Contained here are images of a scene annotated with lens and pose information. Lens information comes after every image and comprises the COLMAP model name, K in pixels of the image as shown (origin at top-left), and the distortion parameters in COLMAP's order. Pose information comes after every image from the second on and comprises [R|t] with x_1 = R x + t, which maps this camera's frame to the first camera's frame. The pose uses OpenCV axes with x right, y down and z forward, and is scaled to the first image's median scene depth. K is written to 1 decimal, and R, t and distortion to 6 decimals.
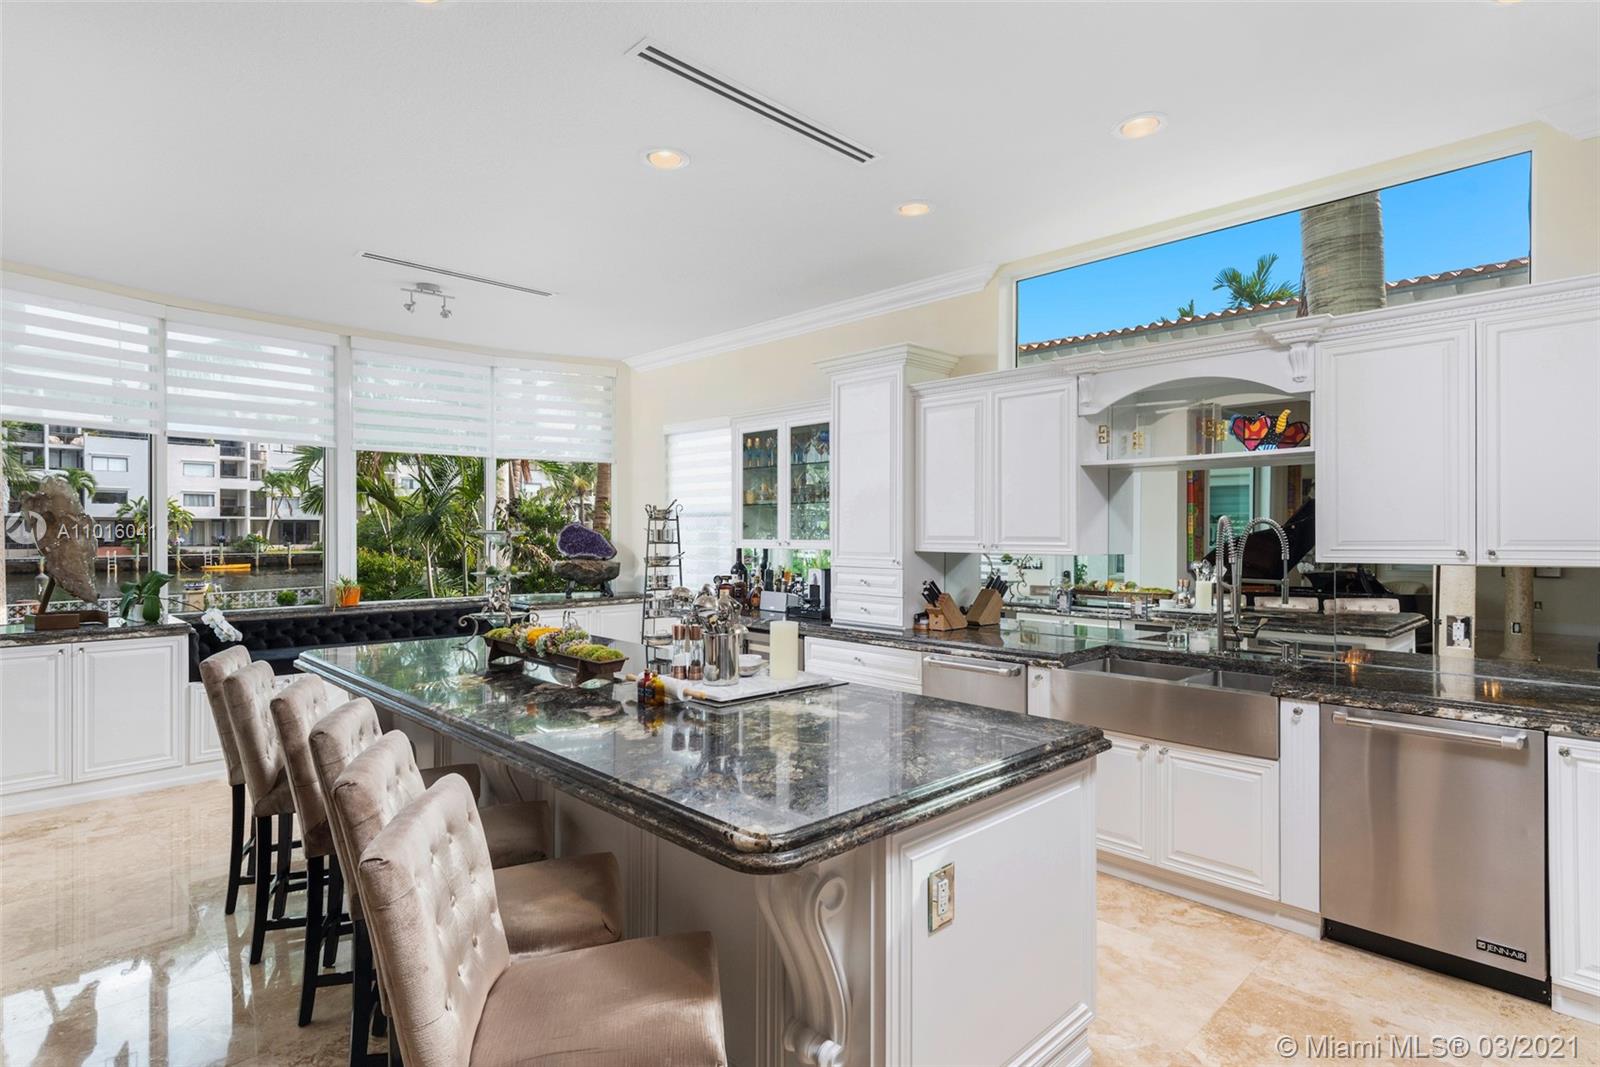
lens RADIAL K [[816.8, 0, 813.5], [0, 816.8, 537.6], [0, 0, 1]] dist [-0.003707, 0.000556]
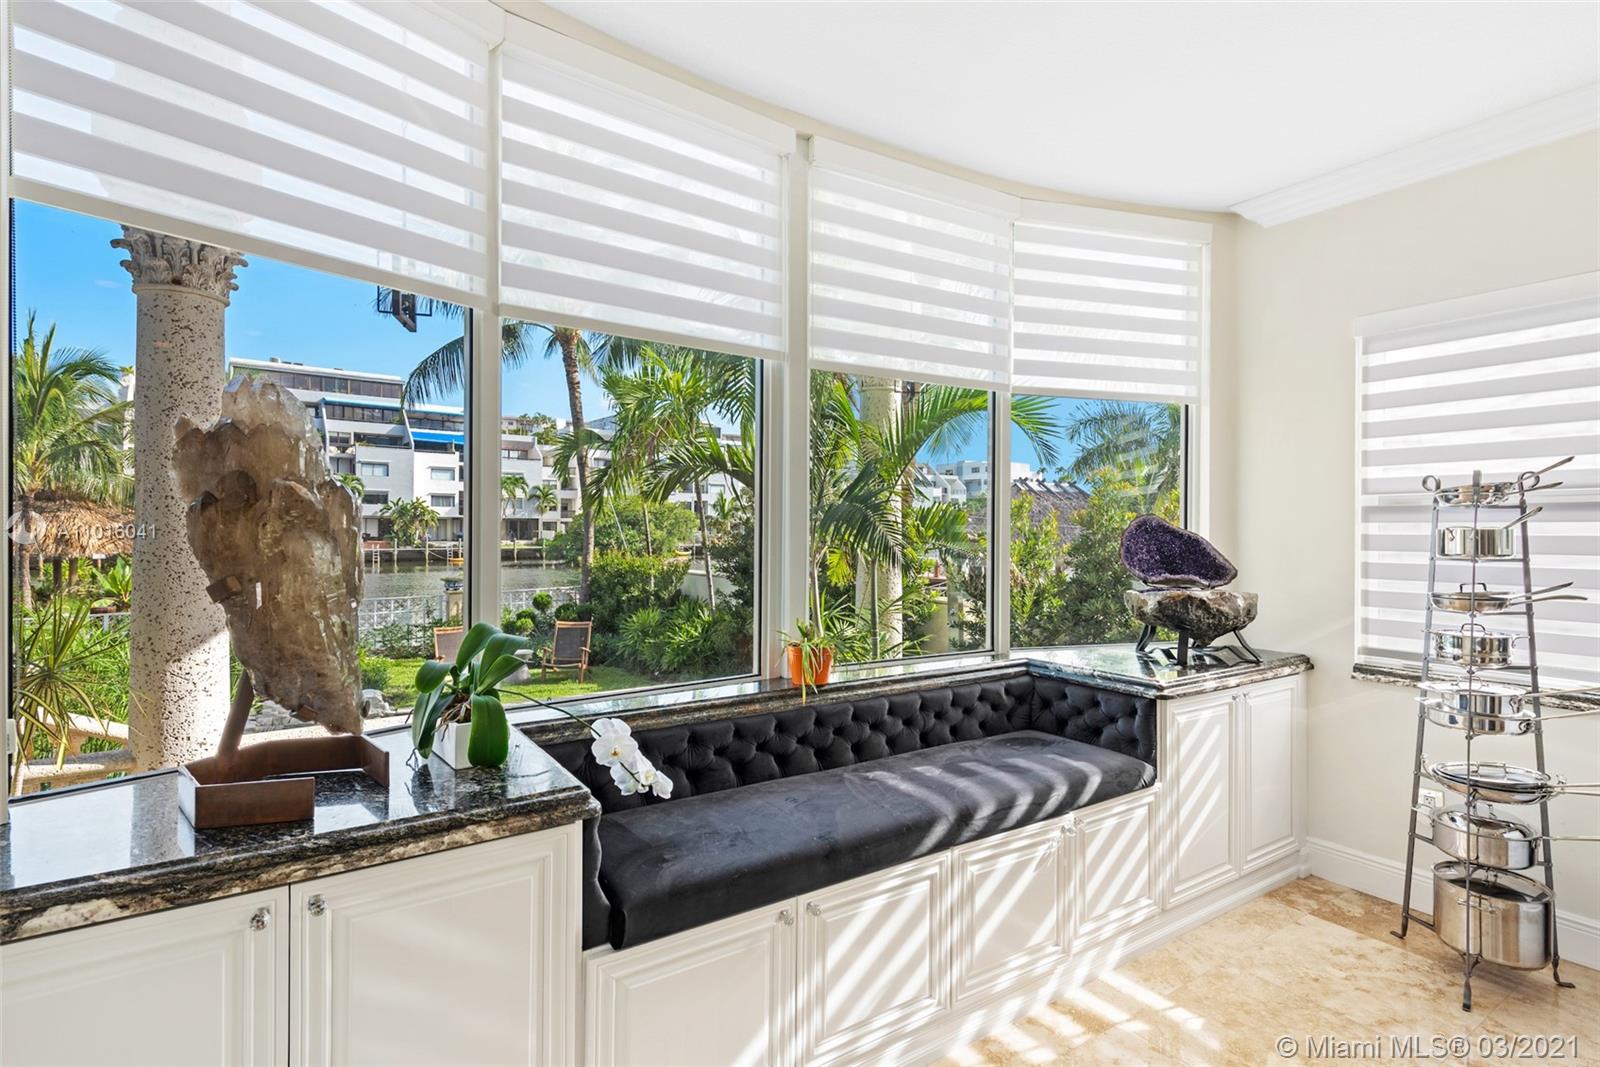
lens RADIAL K [[755.7, 0, 799.6], [0, 755.7, 531.3], [0, 0, 1]] dist [0.001922, 0.000243]
pose [[0.980139, 0.003062, -0.198287, -0.075094], [-0.004057, 0.999981, -0.004613, -0.000645], [0.198269, 0.005326, 0.980133, 0.085557]]
